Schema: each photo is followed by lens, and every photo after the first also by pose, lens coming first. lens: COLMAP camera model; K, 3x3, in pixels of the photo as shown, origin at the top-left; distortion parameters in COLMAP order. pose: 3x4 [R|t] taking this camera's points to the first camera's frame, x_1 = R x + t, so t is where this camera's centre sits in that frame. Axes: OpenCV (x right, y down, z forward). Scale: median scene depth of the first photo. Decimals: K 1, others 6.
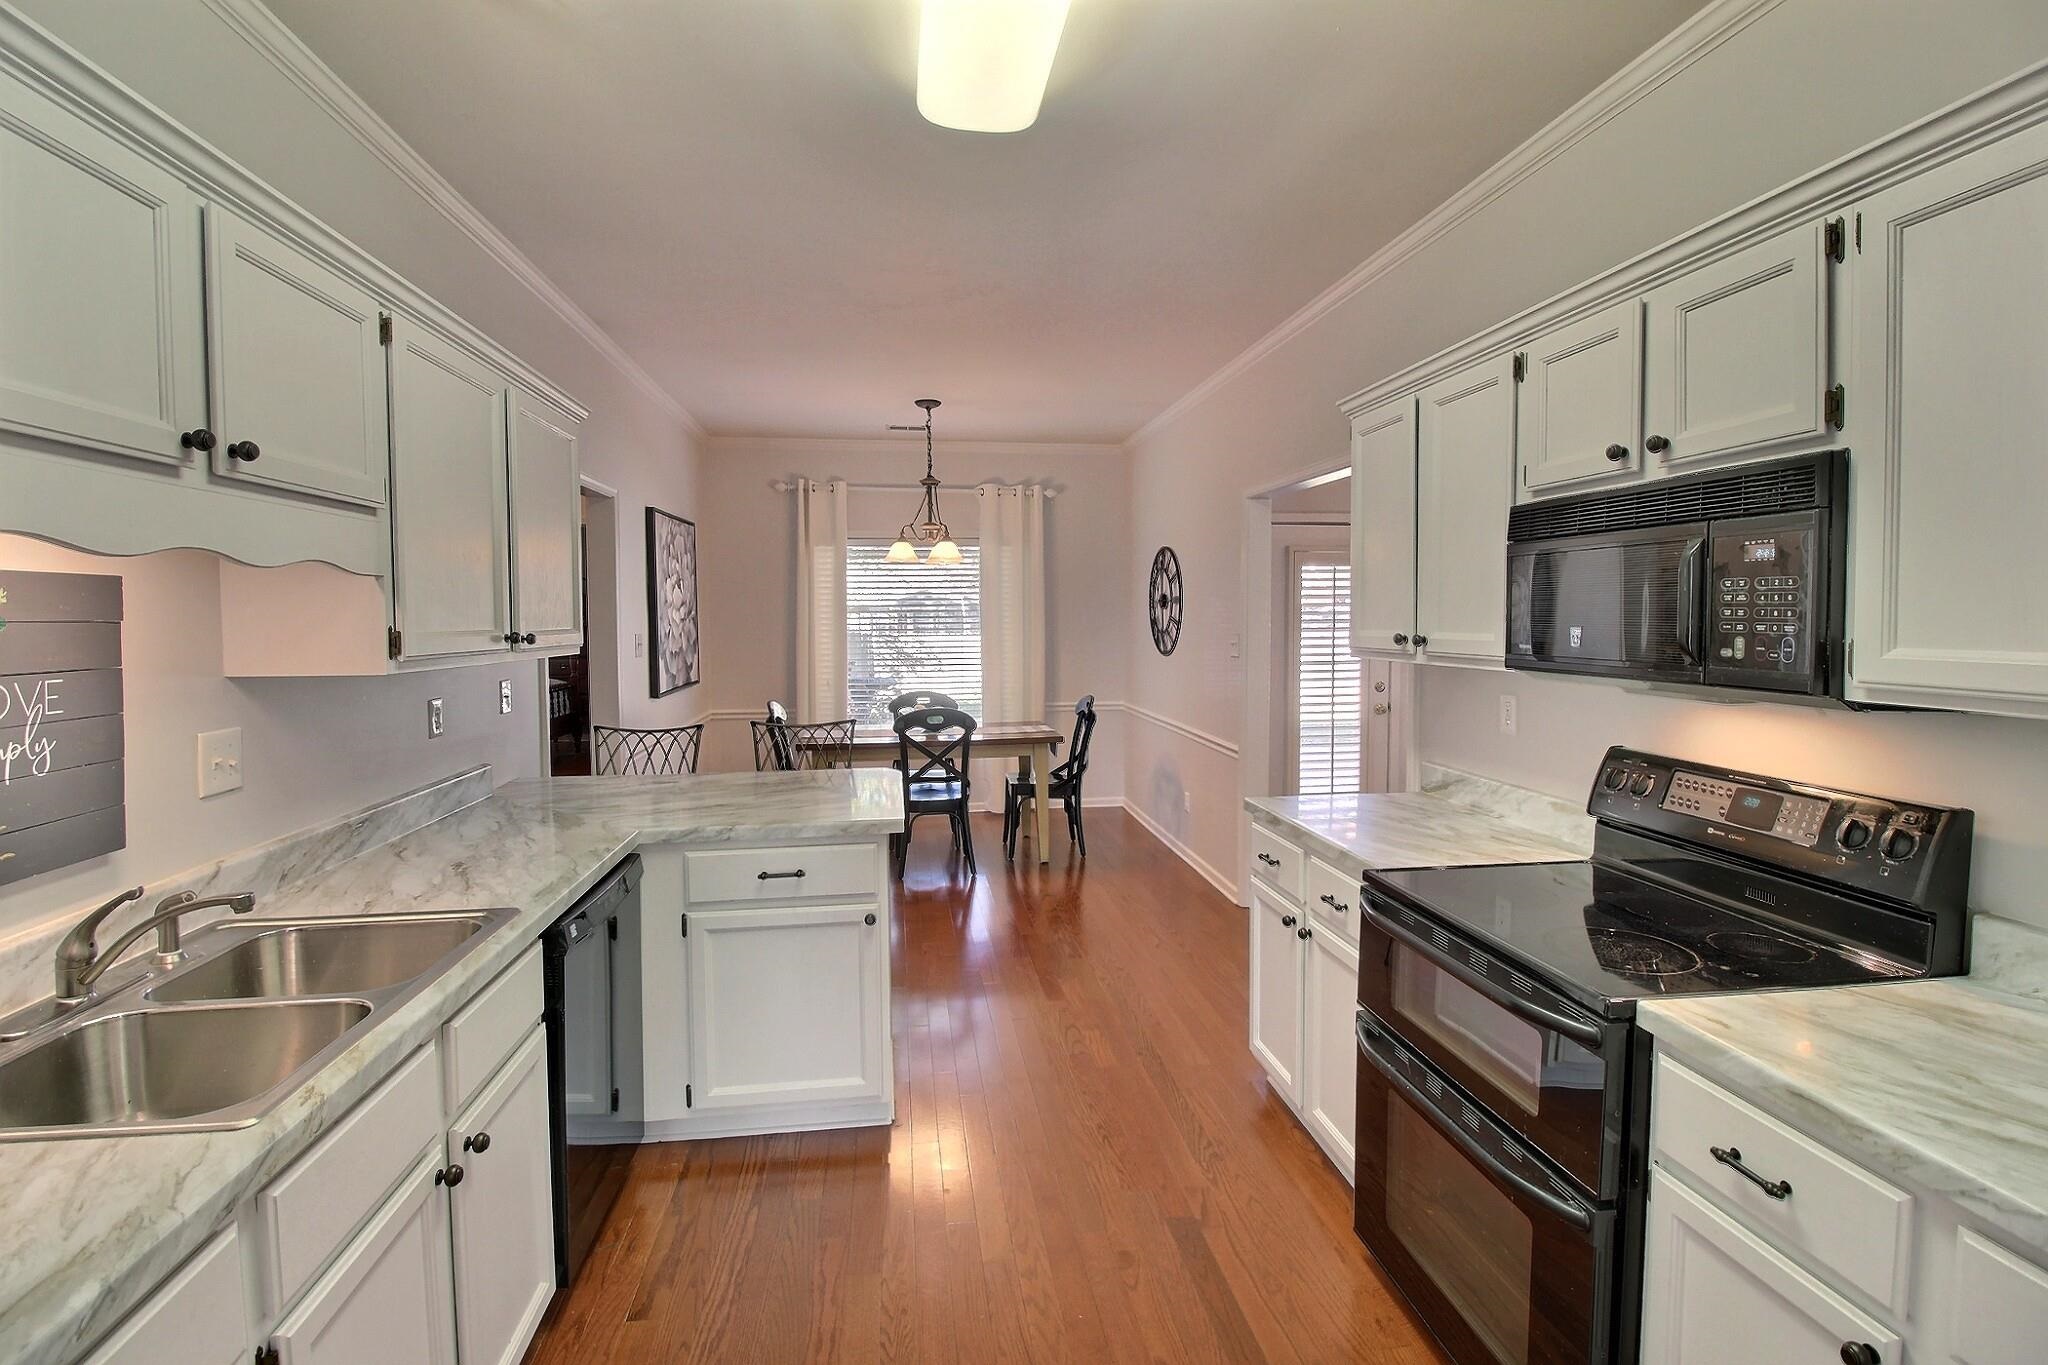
lens RADIAL K [[939.7, 0, 1024.4], [0, 939.7, 660.9], [0, 0, 1]] dist [0.013752, -0.021158]
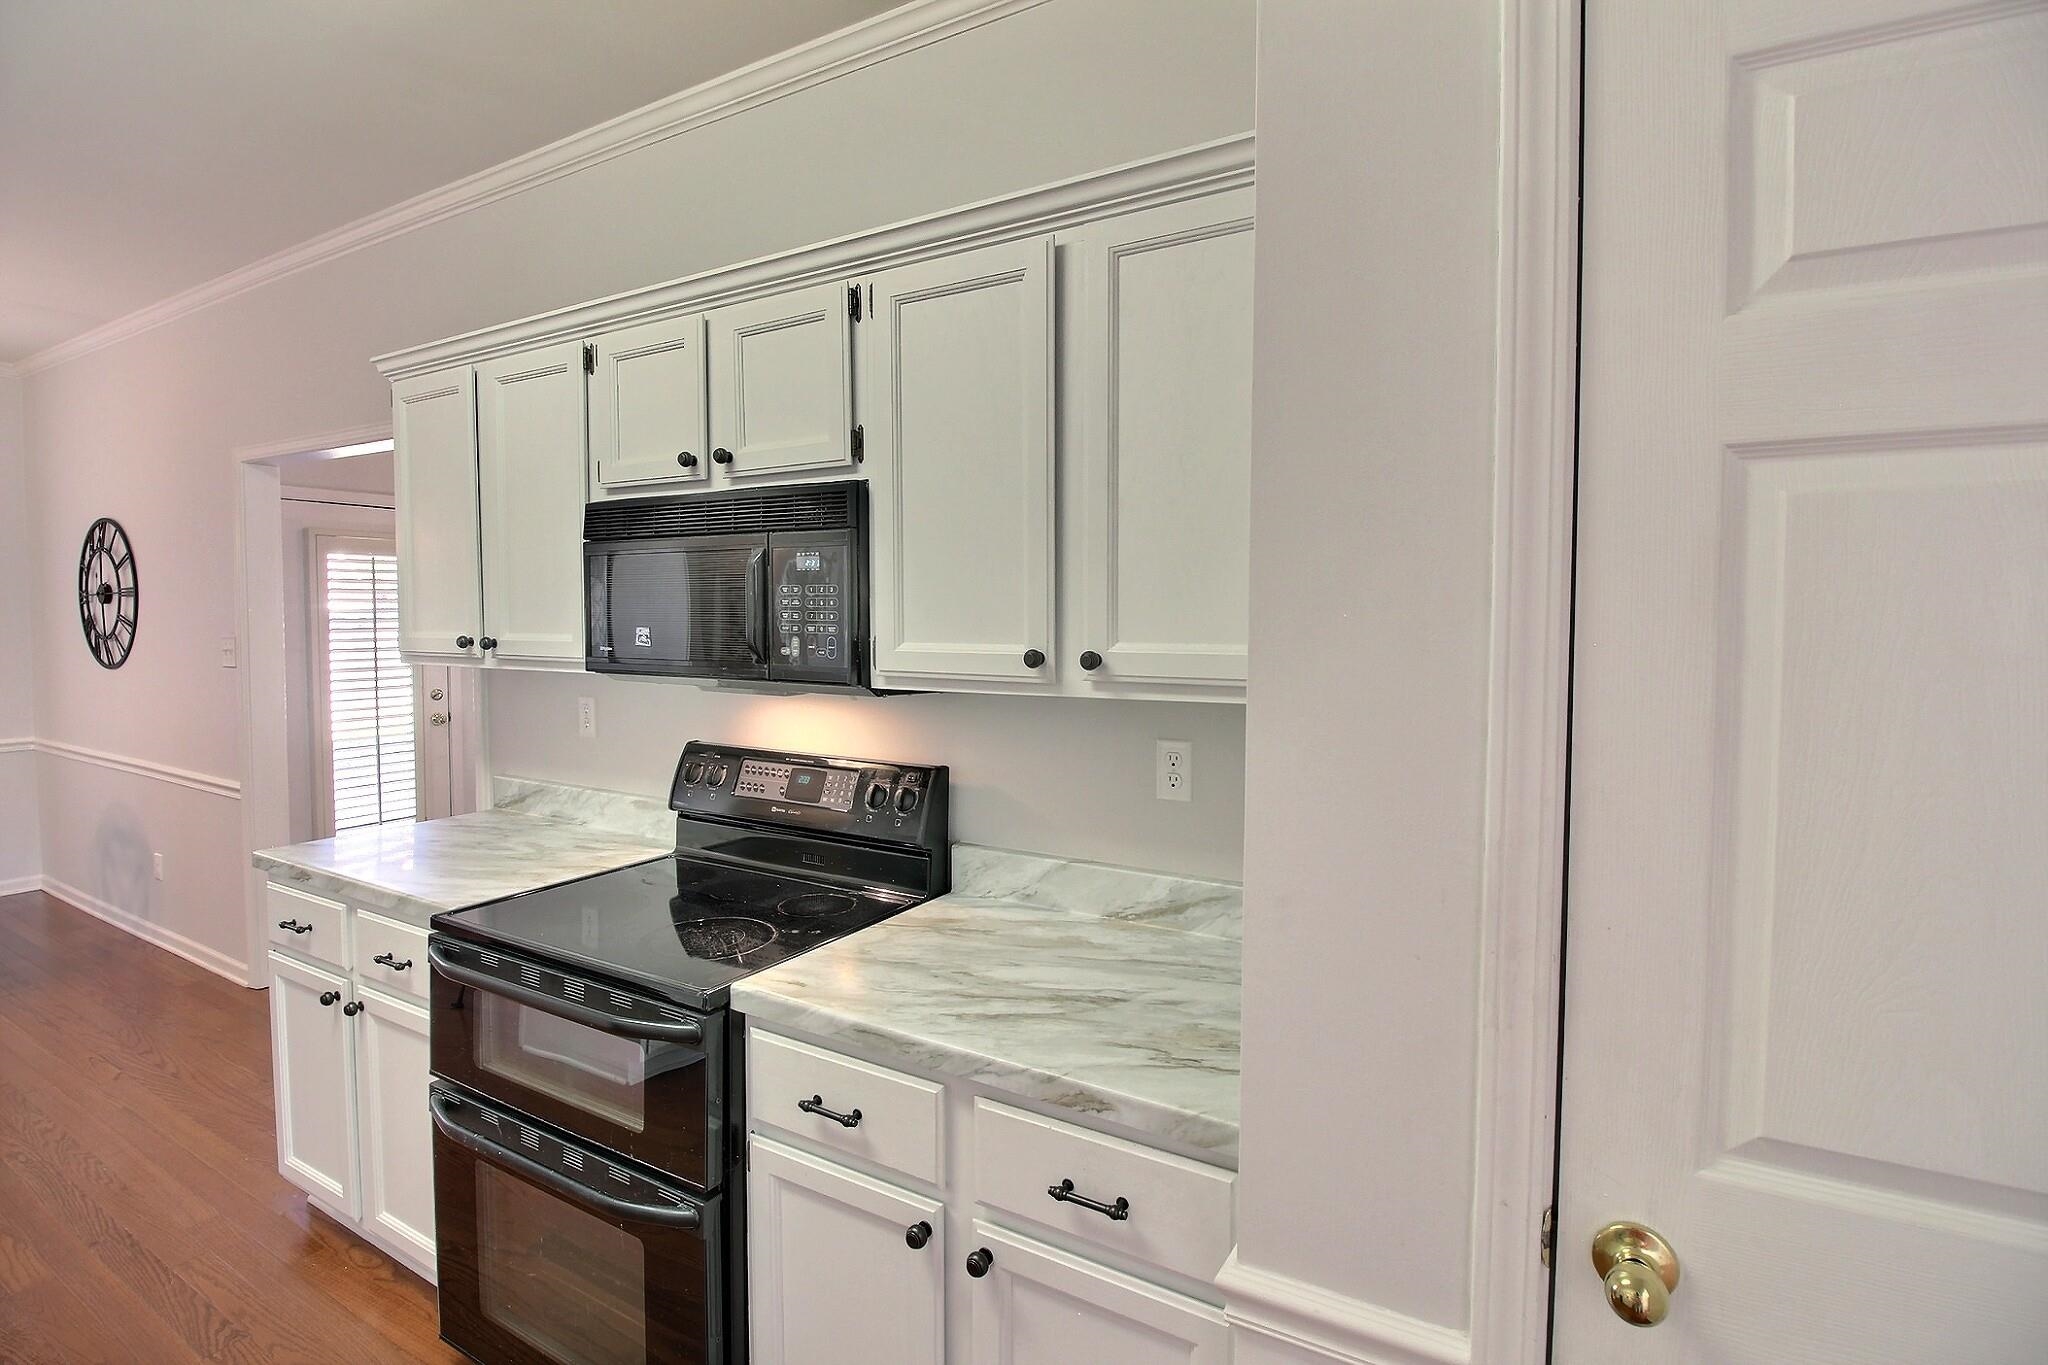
lens RADIAL K [[939.7, 0, 1024.4], [0, 939.7, 660.9], [0, 0, 1]] dist [0.013752, -0.021158]
pose [[0.604147, -0.031457, 0.796252, 0.017551], [0.031724, 0.999378, 0.015411, -0.003500], [-0.796241, 0.015950, 0.604769, 0.066773]]
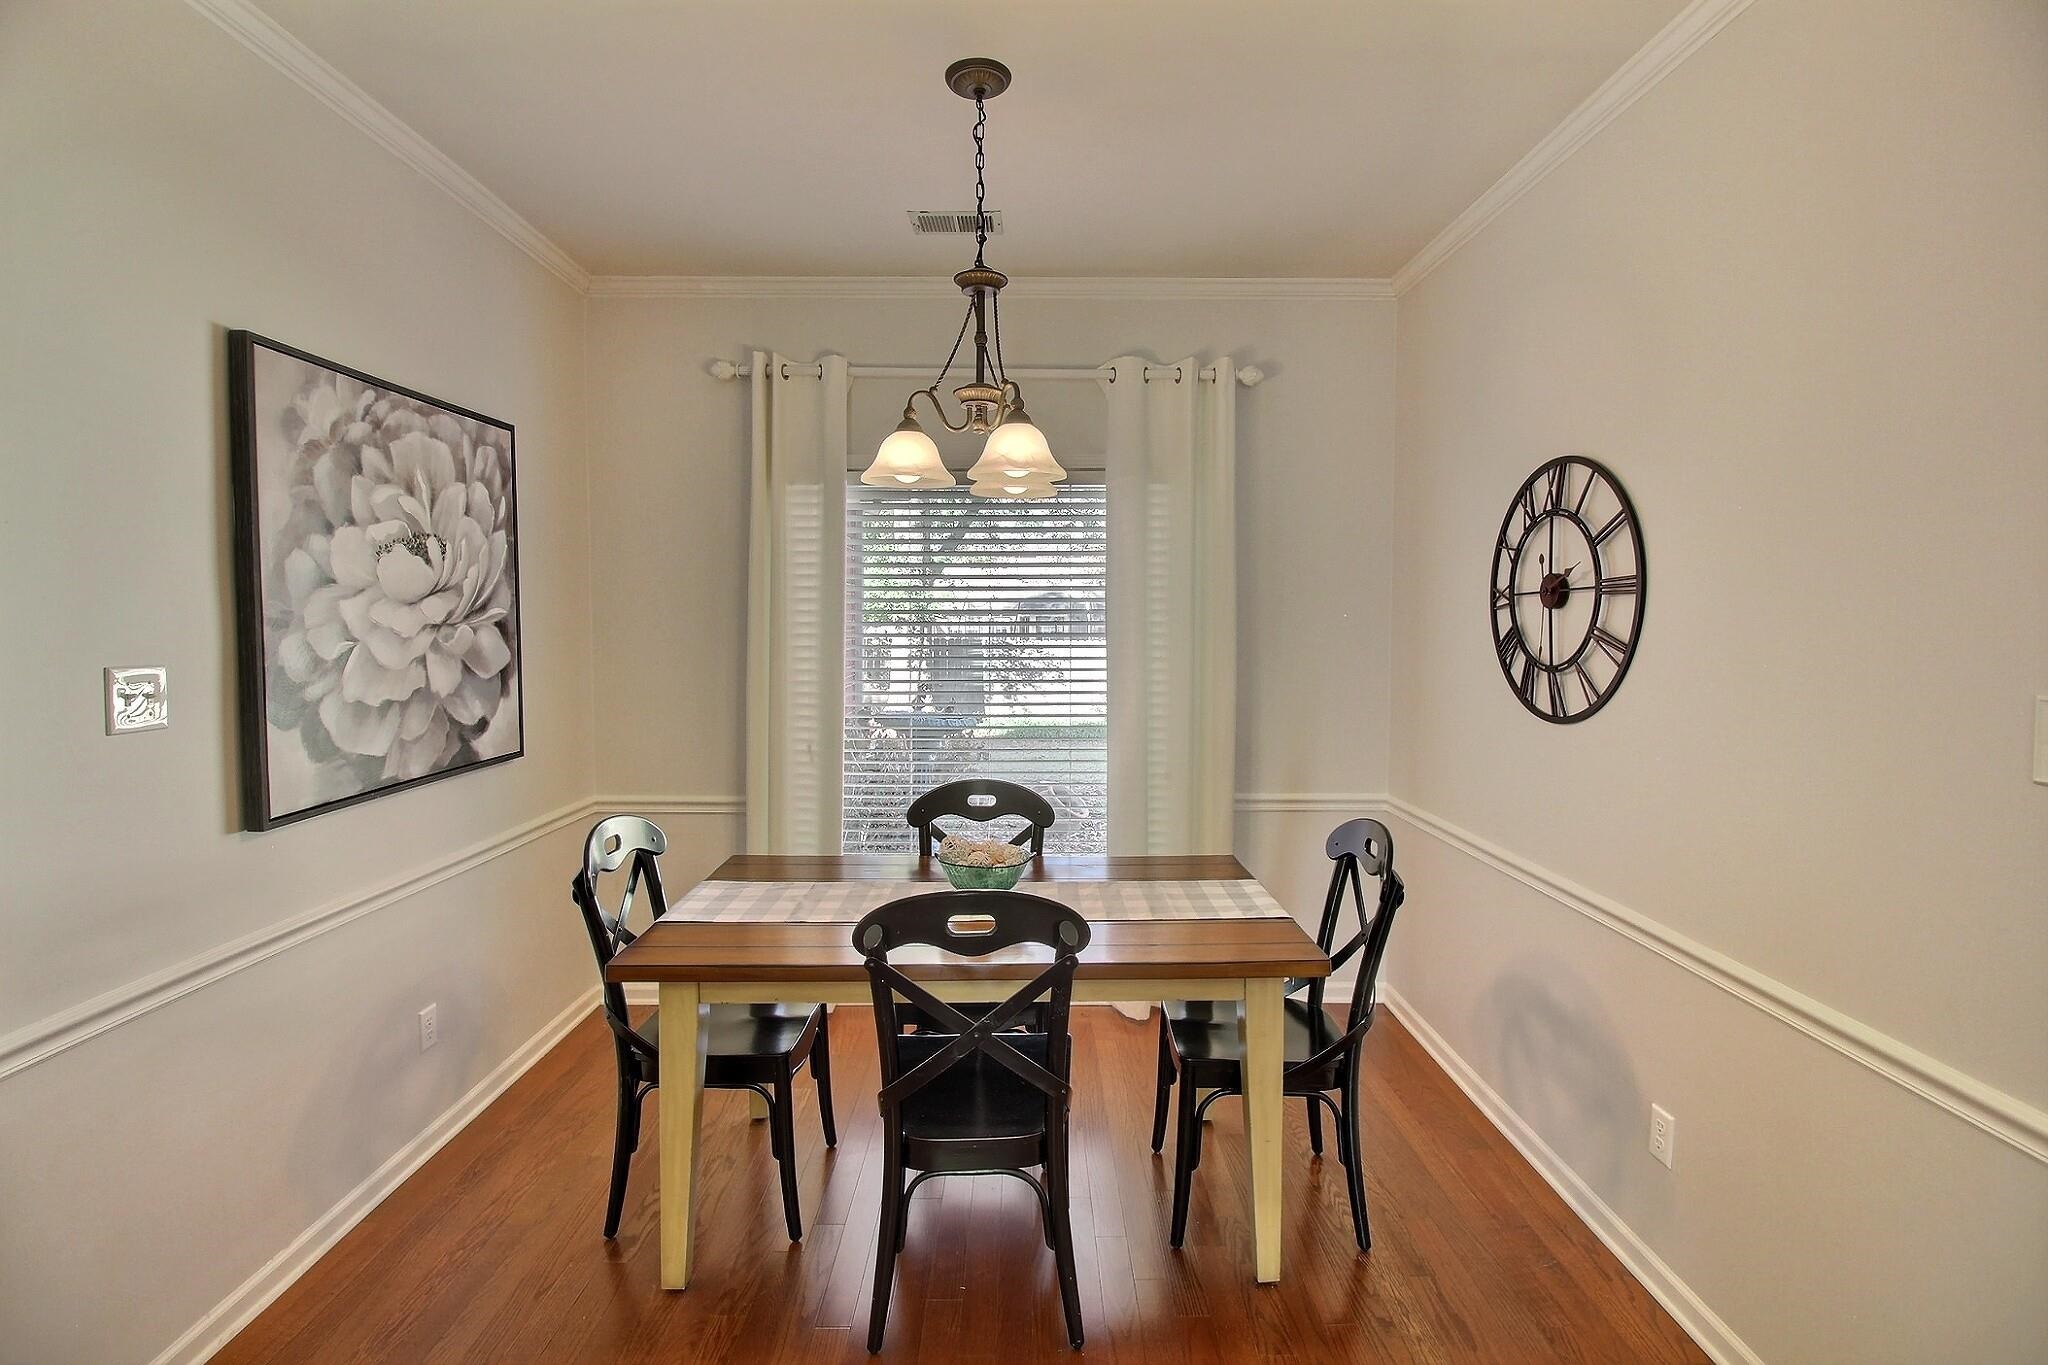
lens RADIAL K [[939.7, 0, 1024.4], [0, 939.7, 660.9], [0, 0, 1]] dist [0.013752, -0.021158]
pose [[0.991224, 0.012731, -0.131578, -0.148877], [-0.013466, 0.999898, -0.004696, -0.155067], [0.131505, 0.006427, 0.991295, 3.156289]]
